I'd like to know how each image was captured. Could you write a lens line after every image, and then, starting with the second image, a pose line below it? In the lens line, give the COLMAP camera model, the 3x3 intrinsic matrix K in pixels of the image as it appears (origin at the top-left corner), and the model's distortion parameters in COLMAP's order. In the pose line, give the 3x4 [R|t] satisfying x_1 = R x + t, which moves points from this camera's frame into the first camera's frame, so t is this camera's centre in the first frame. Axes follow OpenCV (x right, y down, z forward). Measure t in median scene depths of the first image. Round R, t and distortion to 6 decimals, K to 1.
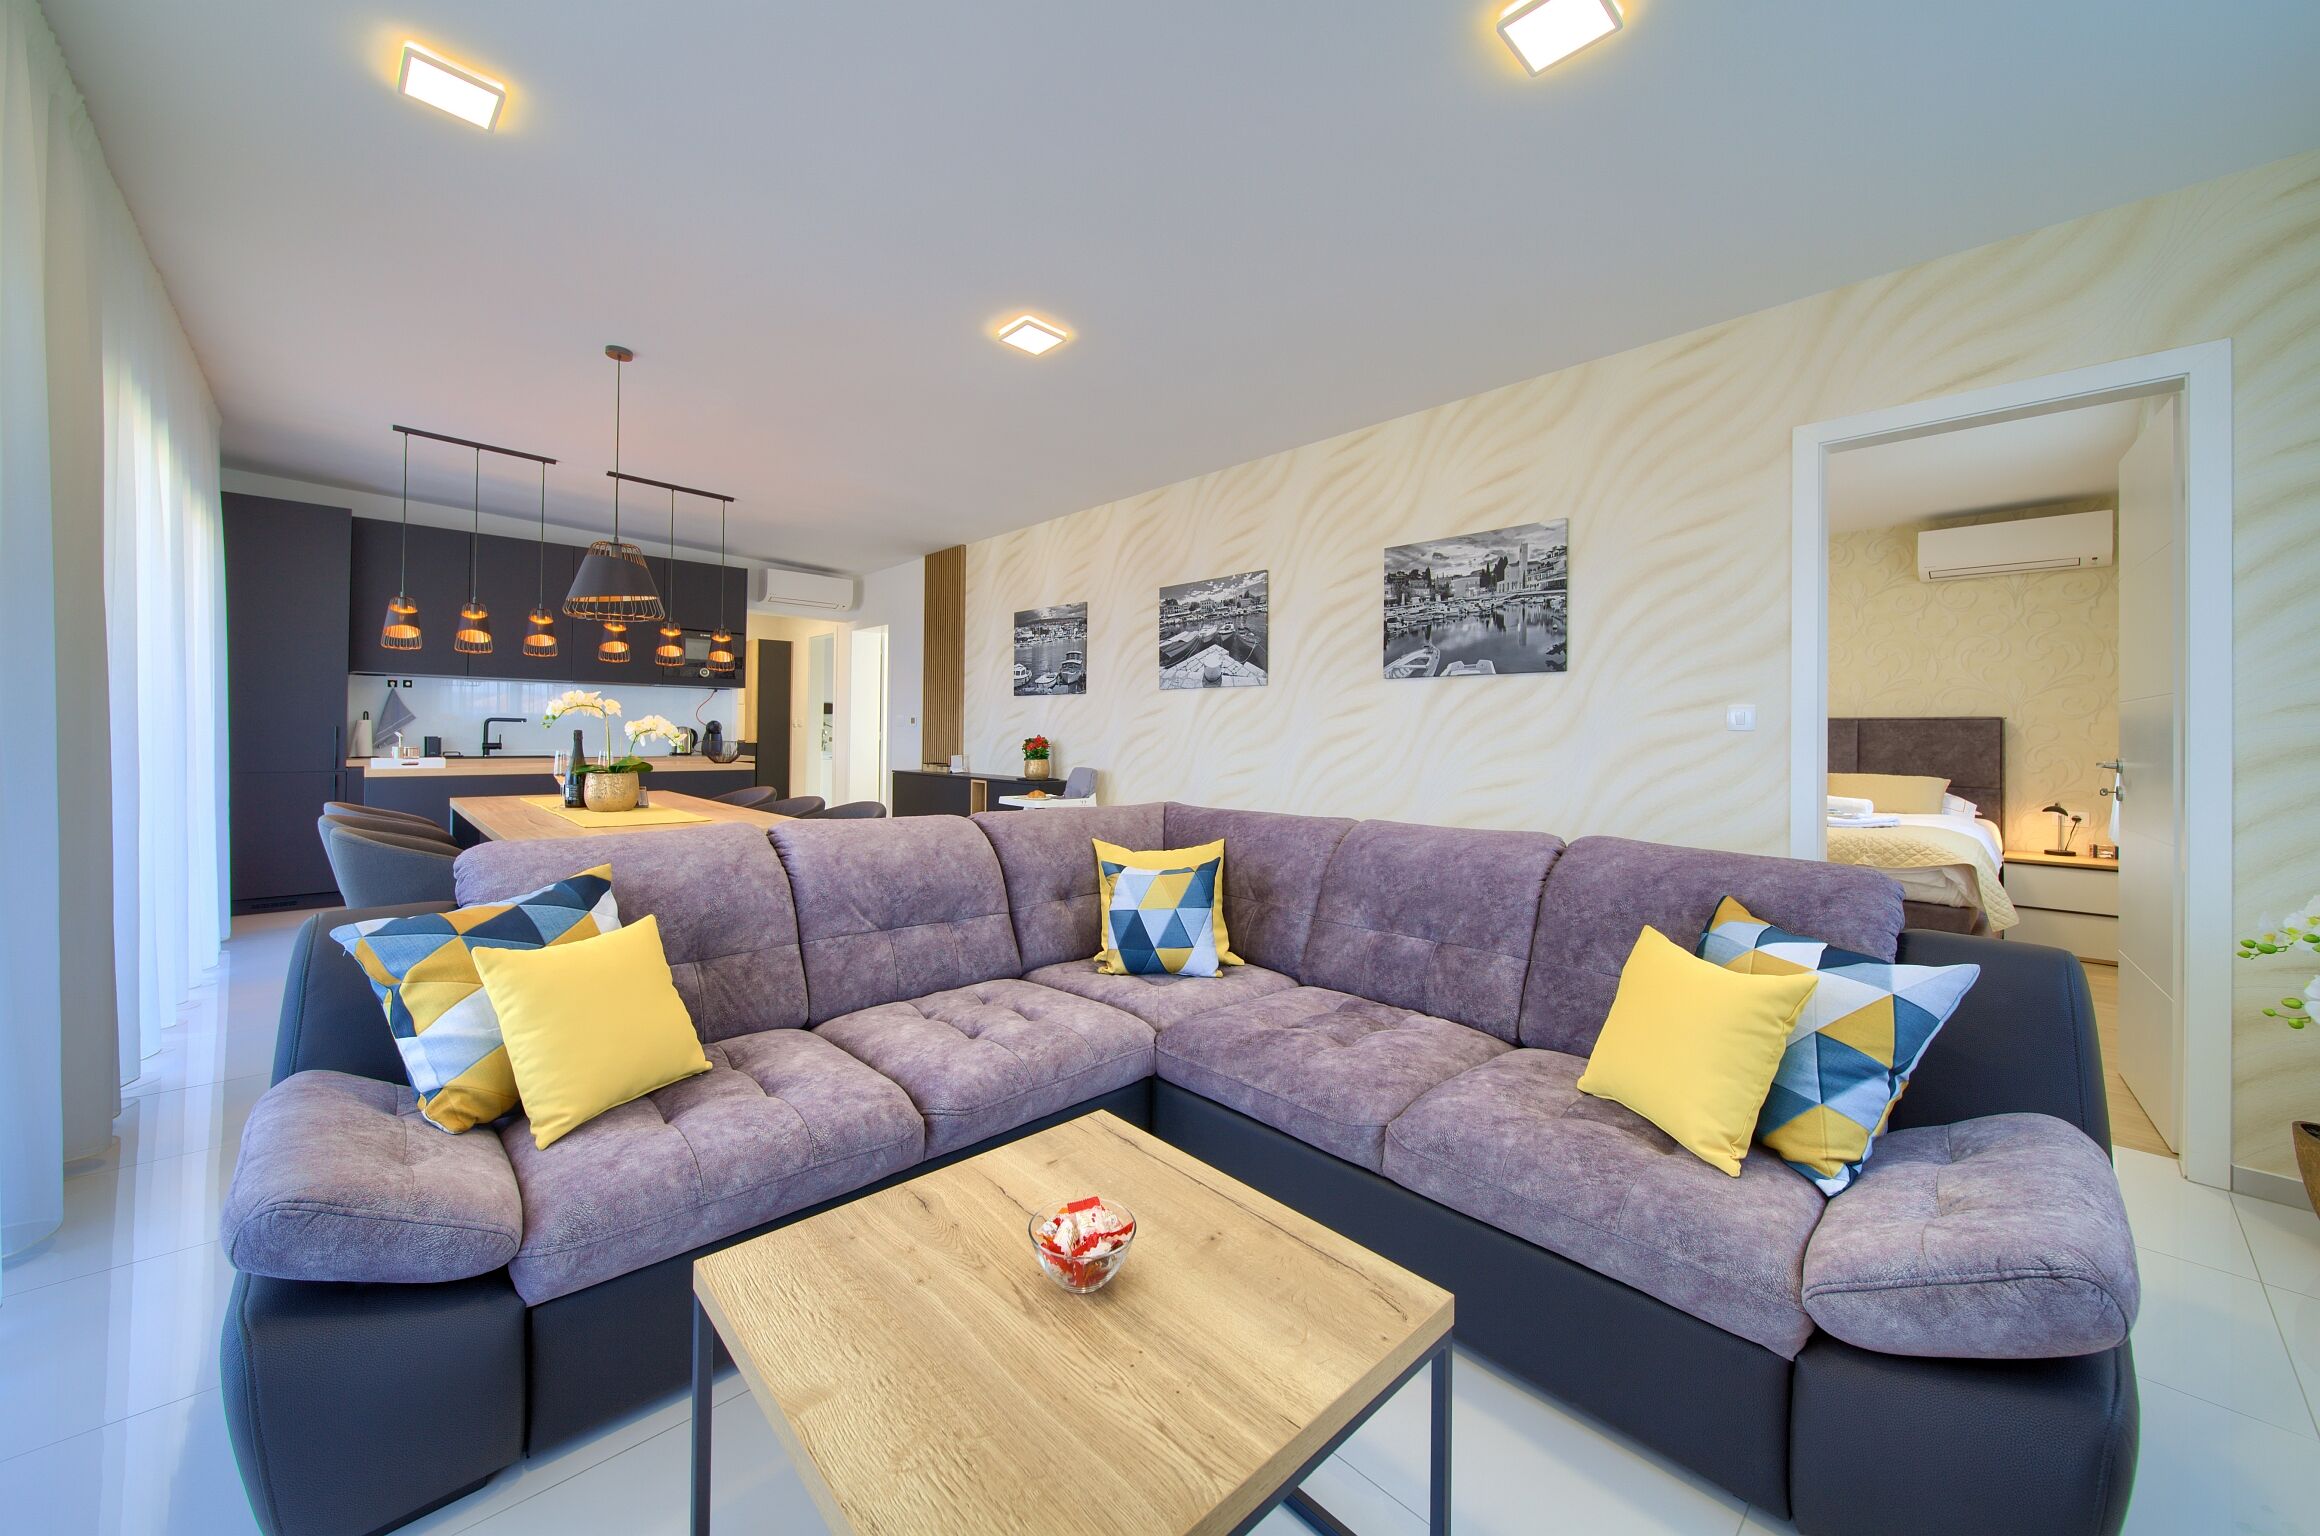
lens RADIAL K [[866.6, 0, 1128.7], [0, 866.6, 721.5], [0, 0, 1]] dist [0.028985, -0.000079]
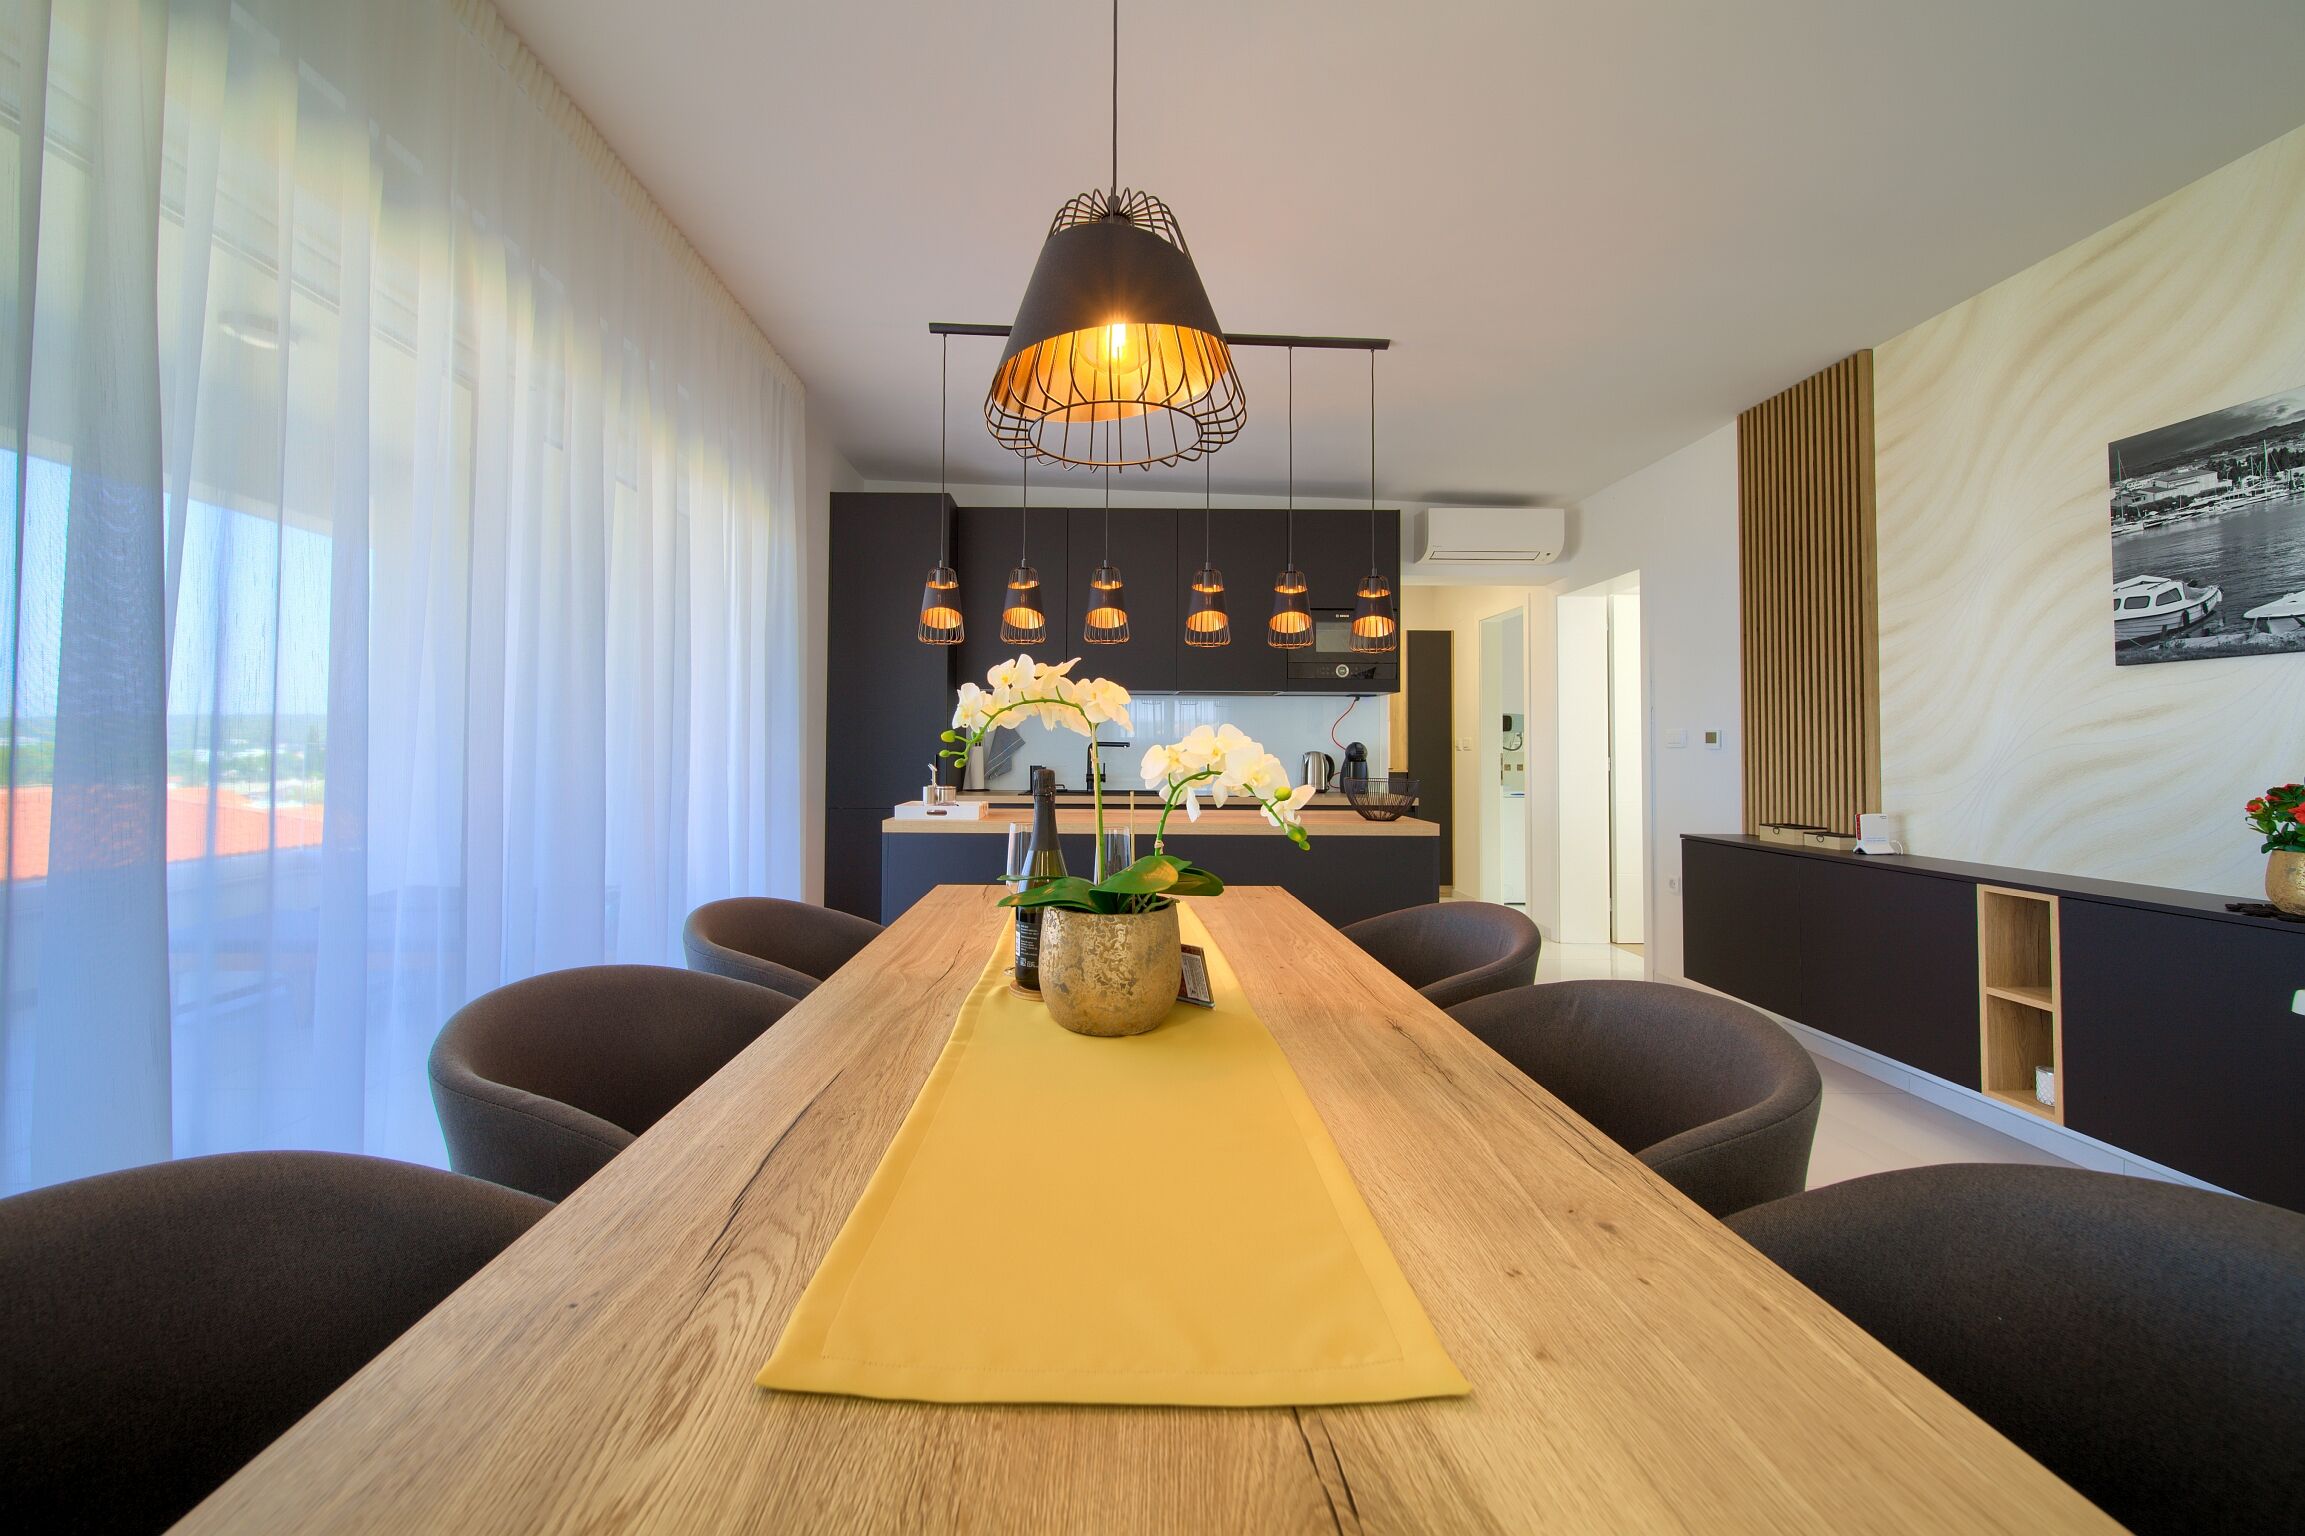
lens RADIAL K [[839.1, 0, 1111.4], [0, 839.1, 727.1], [0, 0, 1]] dist [-0.000560, -0.001453]
pose [[0.754486, -0.023620, -0.655891, -0.242739], [0.009742, 0.999645, -0.024794, 0.001323], [0.656244, 0.012317, 0.754449, 0.487481]]
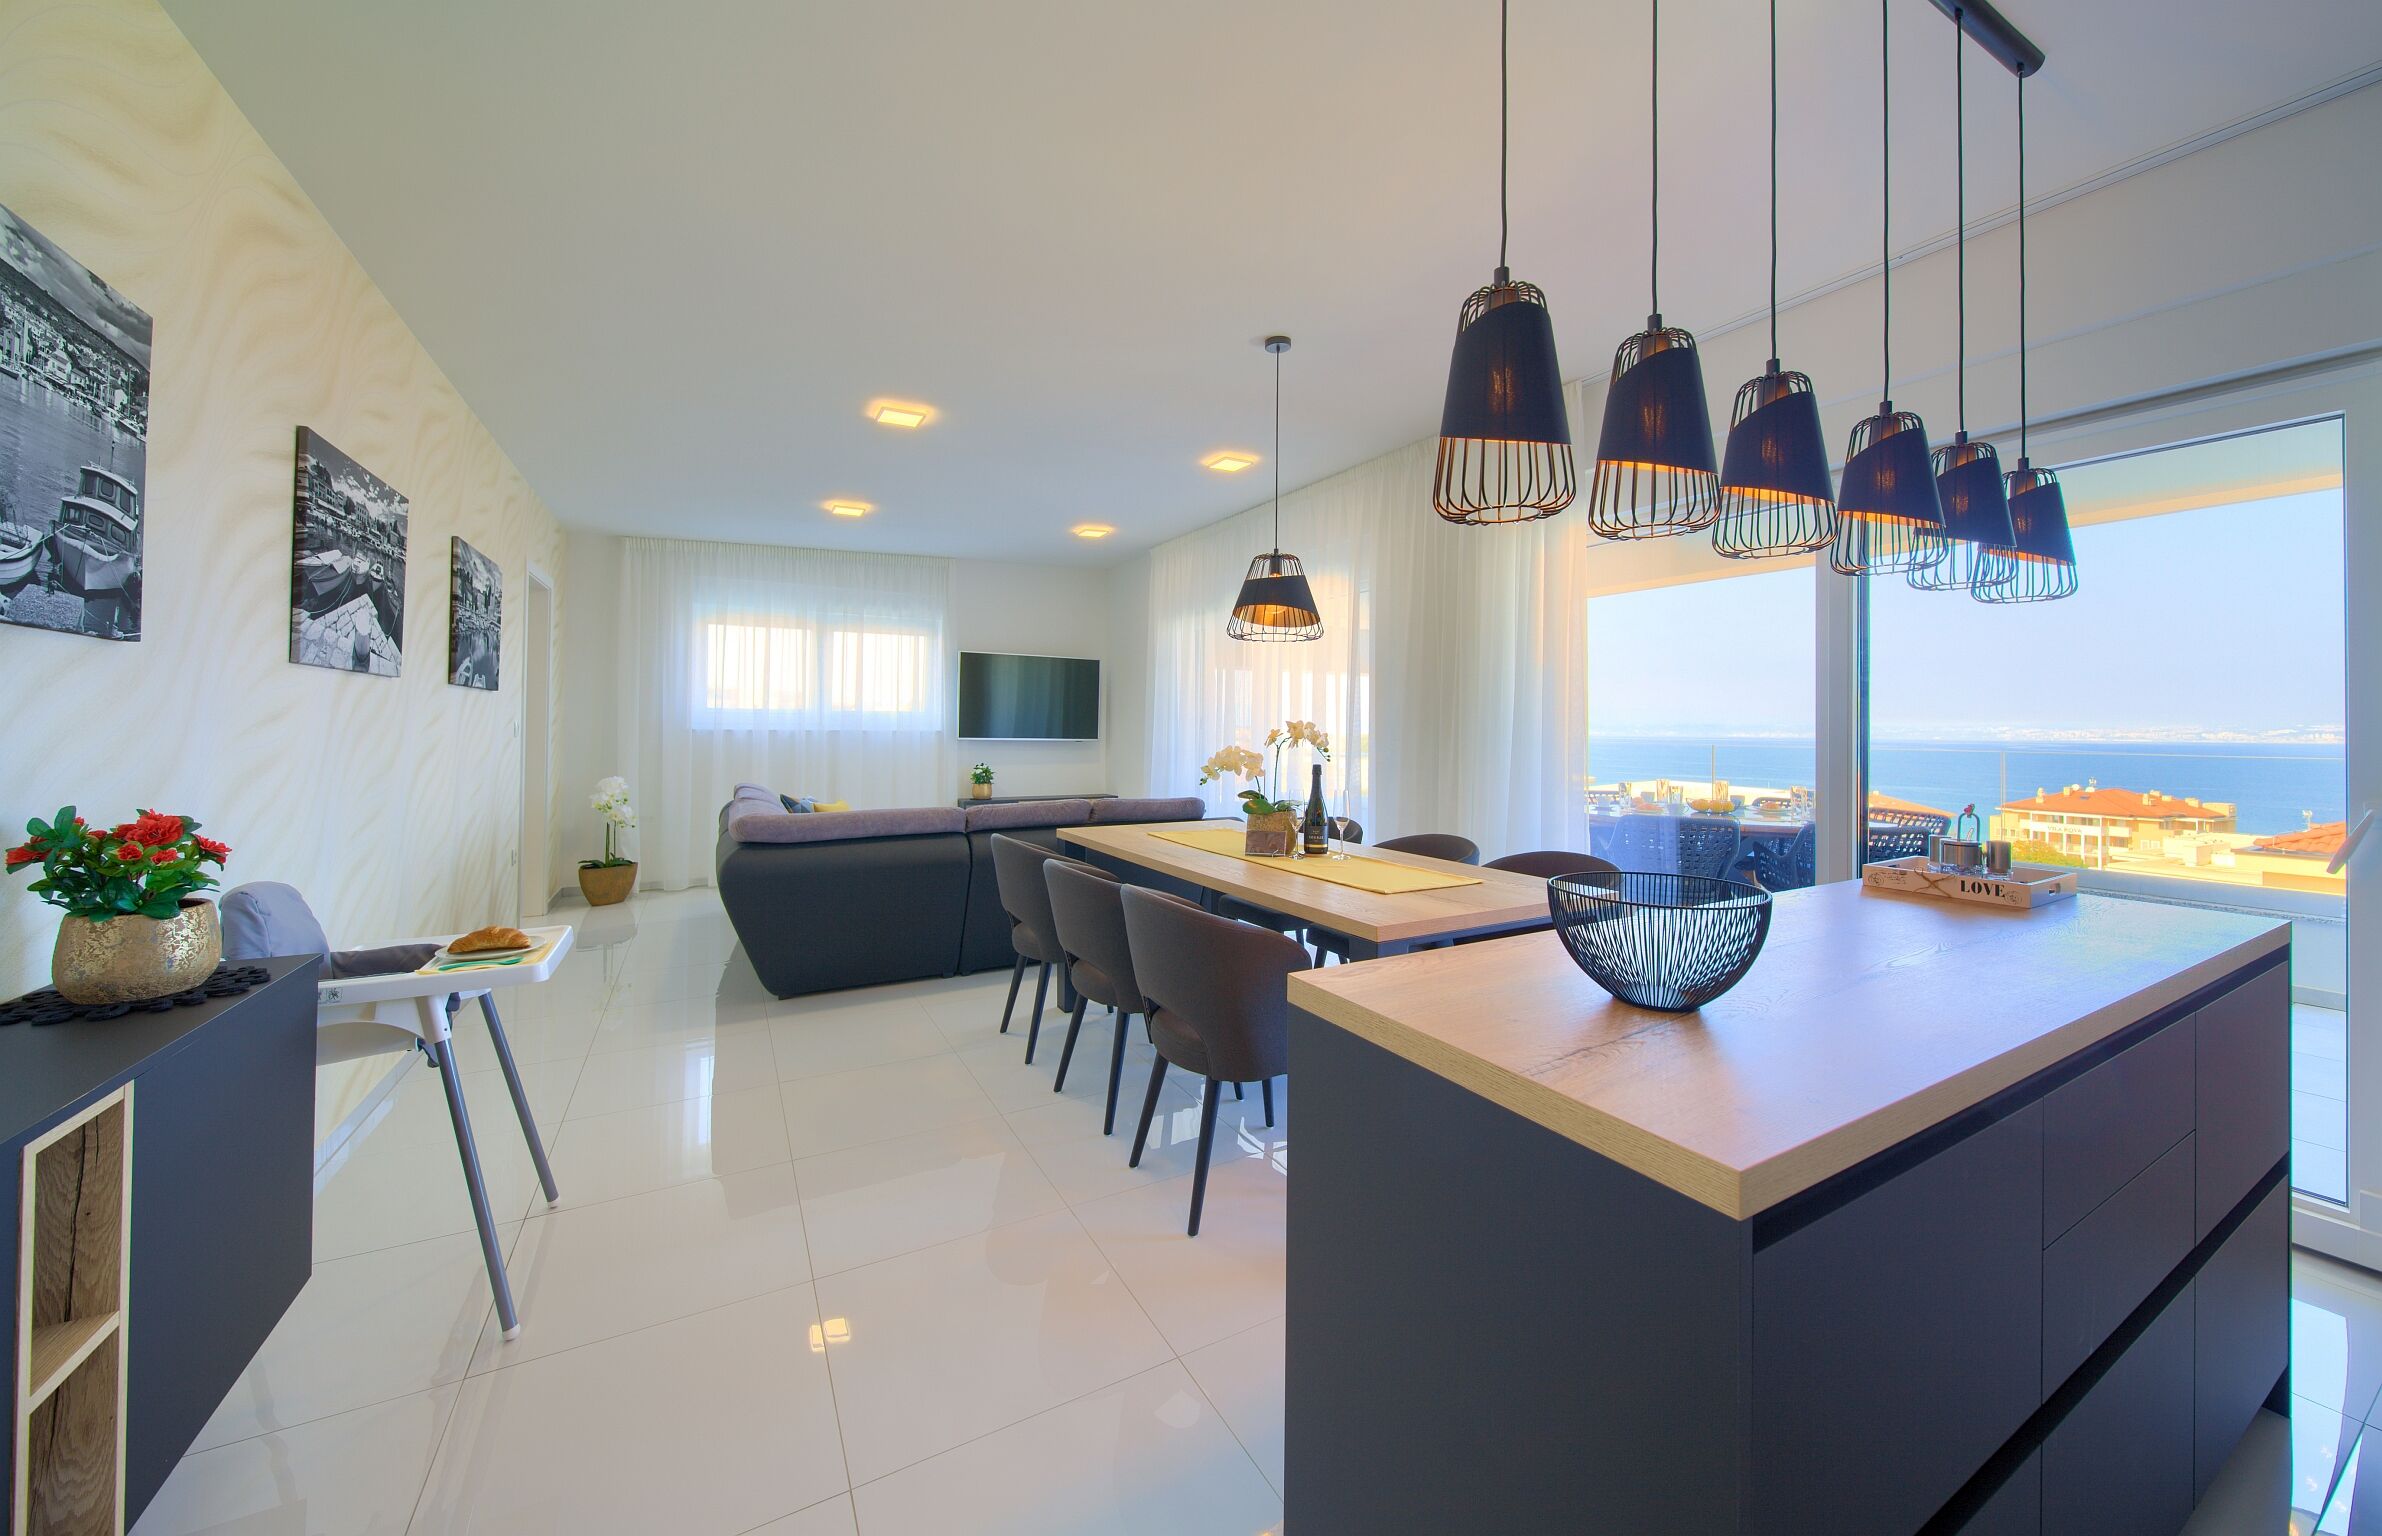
lens RADIAL K [[852.6, 0, 1194.9], [0, 852.6, 718.8], [0, 0, 1]] dist [-0.005066, -0.000234]
pose [[-0.976575, -0.016758, 0.214522, -0.437533], [-0.021278, 0.999597, -0.018778, -0.009511], [-0.214120, -0.022903, -0.976539, 1.176619]]
